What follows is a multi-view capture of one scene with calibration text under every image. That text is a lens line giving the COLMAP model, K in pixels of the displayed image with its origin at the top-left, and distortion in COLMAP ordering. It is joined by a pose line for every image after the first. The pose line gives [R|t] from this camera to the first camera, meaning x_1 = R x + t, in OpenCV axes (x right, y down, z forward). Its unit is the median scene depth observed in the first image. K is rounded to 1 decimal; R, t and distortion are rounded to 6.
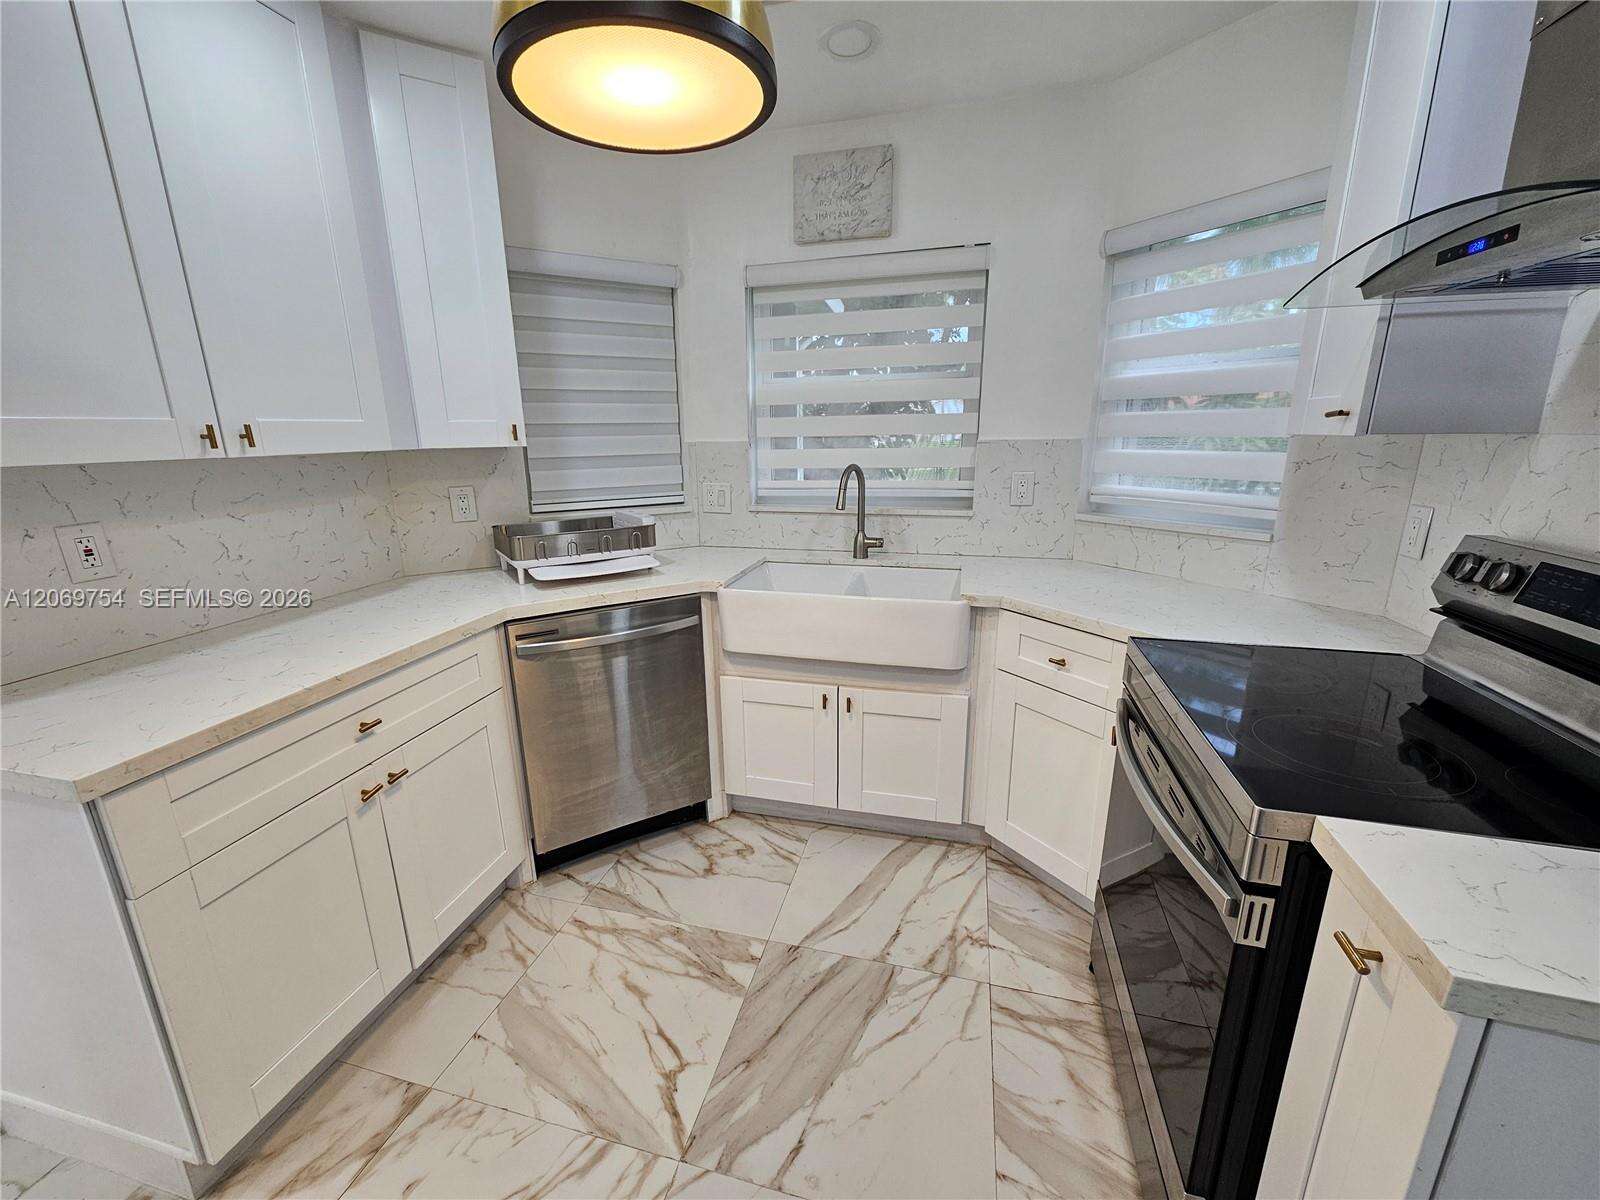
lens RADIAL K [[654.4, 0, 789.1], [0, 654.4, 598.8], [0, 0, 1]] dist [0.000204, -0.000634]
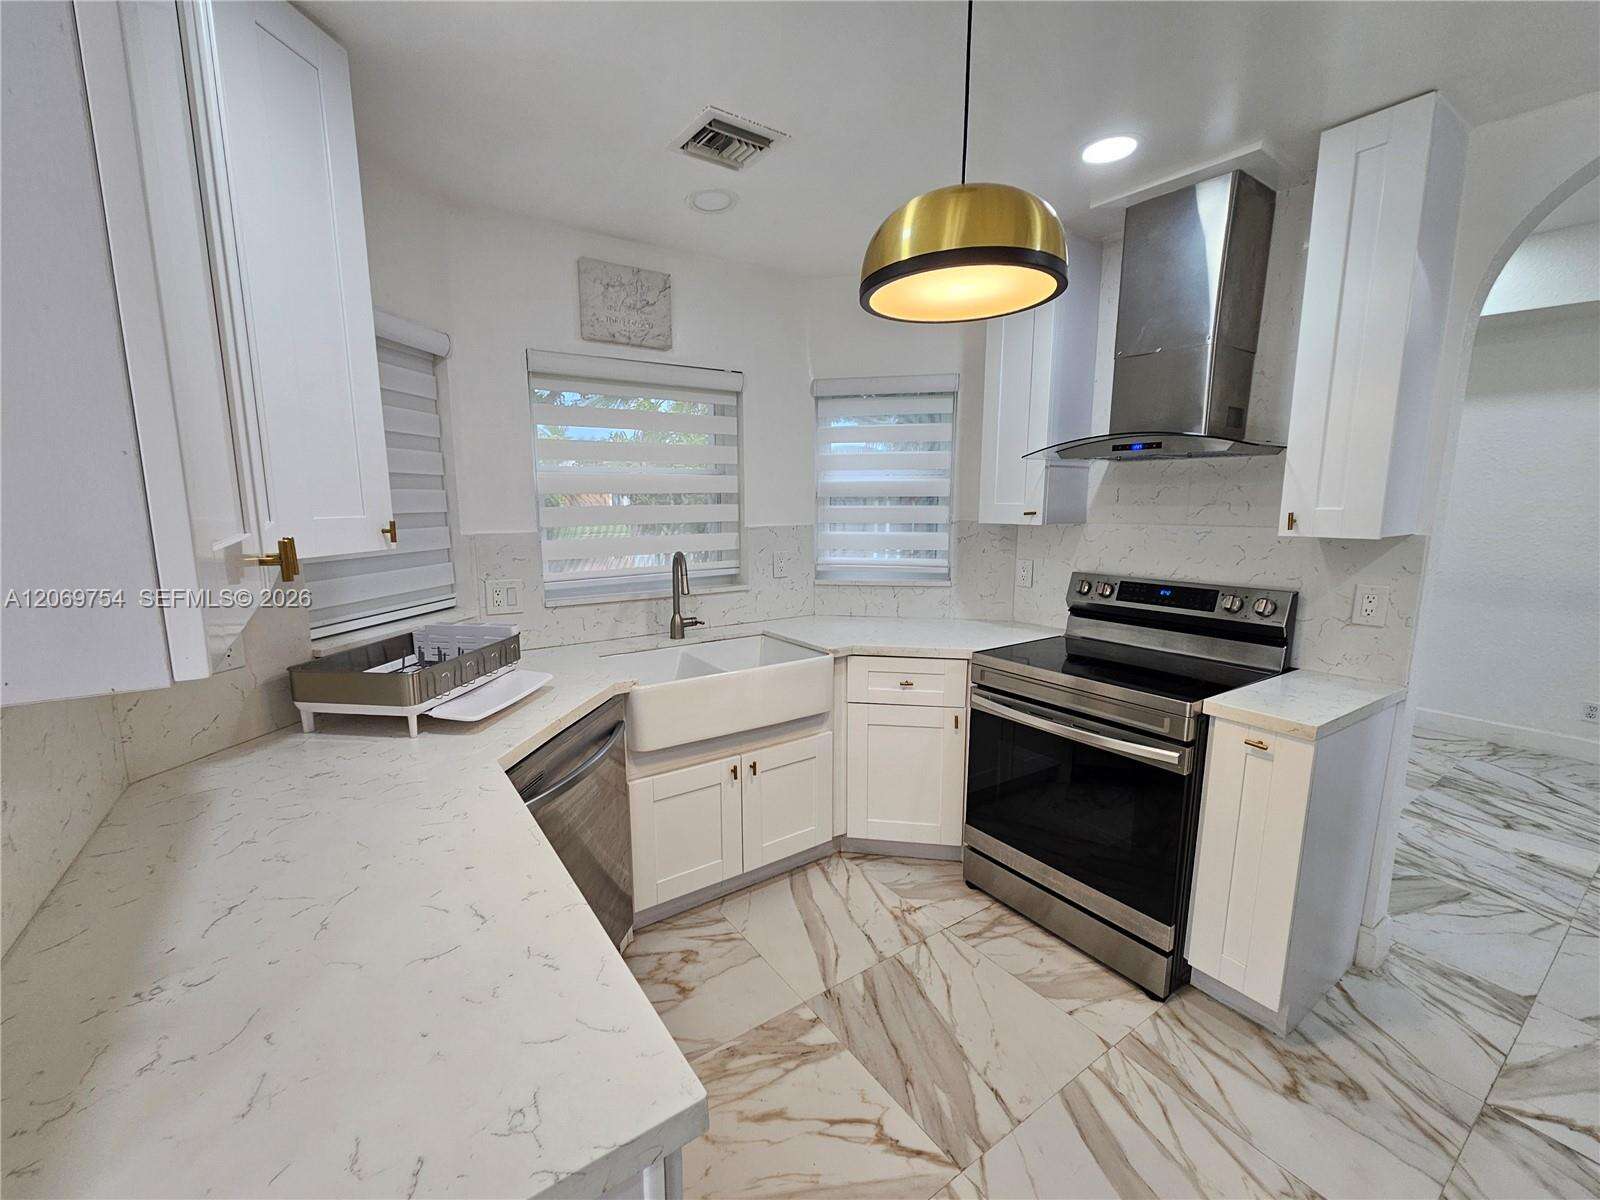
lens RADIAL K [[654.4, 0, 783.1], [0, 654.4, 598.9], [0, 0, 1]] dist [0.000204, -0.000634]
pose [[0.657556, -0.102178, 0.746445, -0.753821], [0.184201, 0.982496, -0.027775, -0.086528], [-0.730541, 0.155760, 0.664868, 0.224302]]
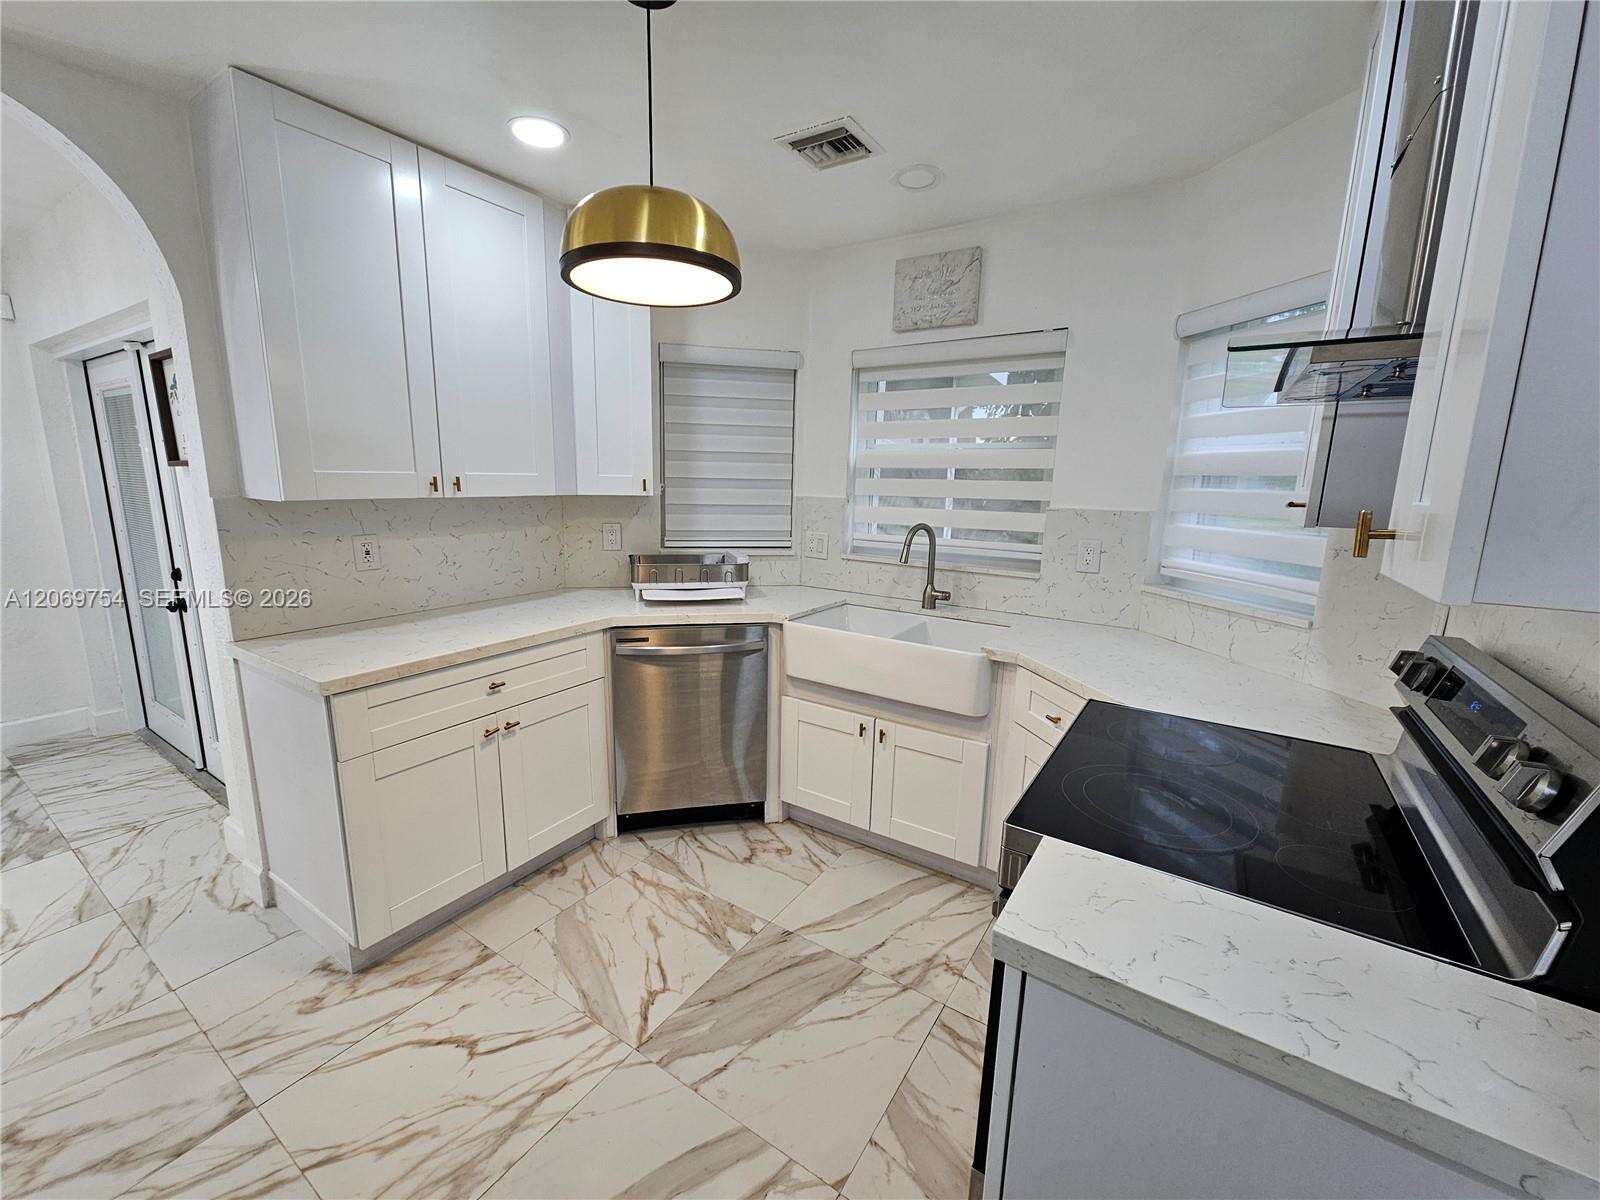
lens RADIAL K [[654.4, 0, 788.8], [0, 654.4, 597.7], [0, 0, 1]] dist [0.000204, -0.000634]
pose [[0.947555, 0.091376, -0.306250, 0.298843], [-0.112529, 0.992281, -0.052104, 0.004253], [0.299125, 0.083833, 0.950524, -0.147033]]
